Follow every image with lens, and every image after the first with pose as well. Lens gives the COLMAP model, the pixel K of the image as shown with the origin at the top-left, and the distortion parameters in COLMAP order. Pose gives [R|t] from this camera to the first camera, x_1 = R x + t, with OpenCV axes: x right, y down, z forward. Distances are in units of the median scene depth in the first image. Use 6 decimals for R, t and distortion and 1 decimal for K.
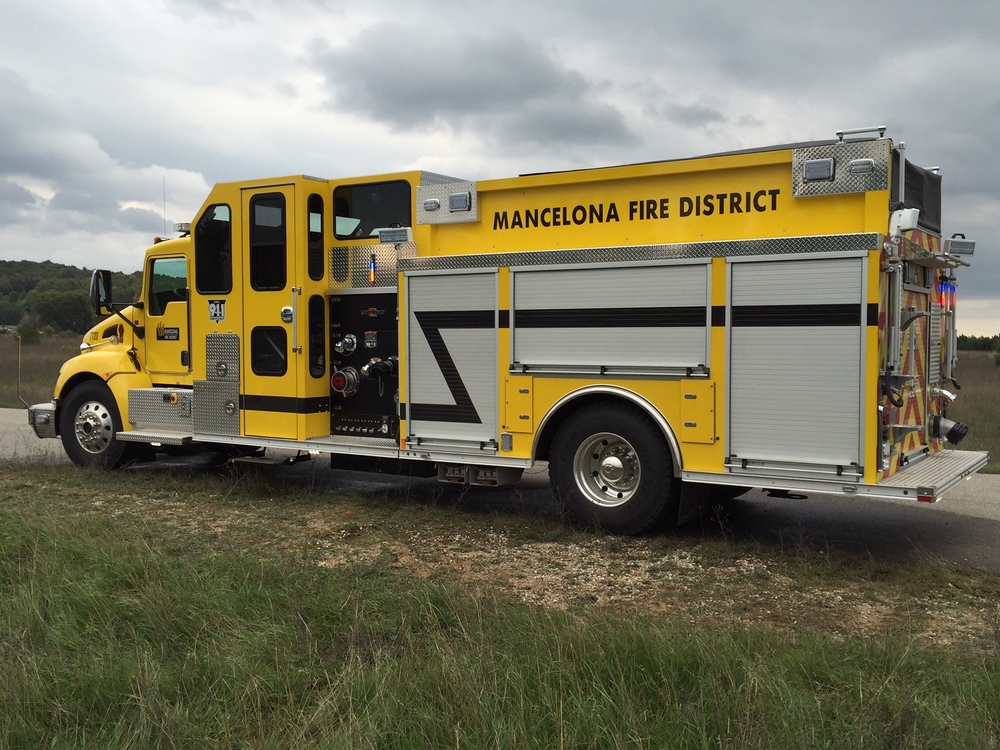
lens RADIAL K [[1023.3, 0, 521.6], [0, 1023.3, 389.7], [0, 0, 1]] dist [0.106593, 0.000000]
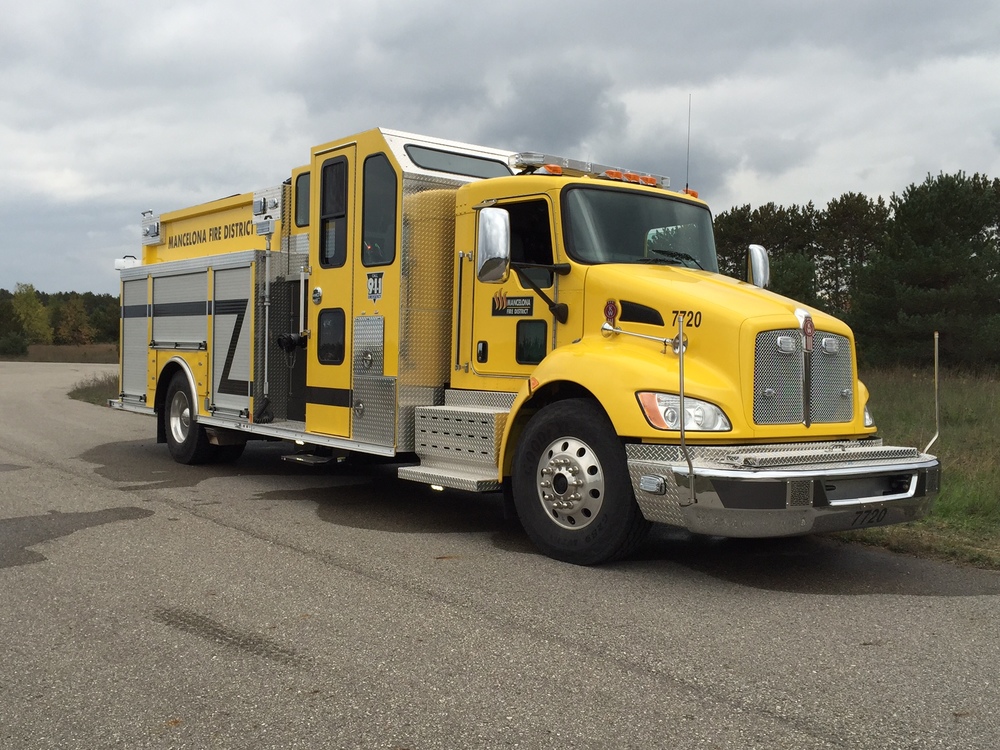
lens RADIAL K [[1023.3, 0, 497.2], [0, 1023.3, 378.4], [0, 0, 1]] dist [0.106593, 0.000000]
pose [[0.935216, 0.033030, -0.352533, 0.995253], [-0.044067, 0.998756, -0.023326, 0.039878], [0.351324, 0.037350, 0.935509, -0.190206]]
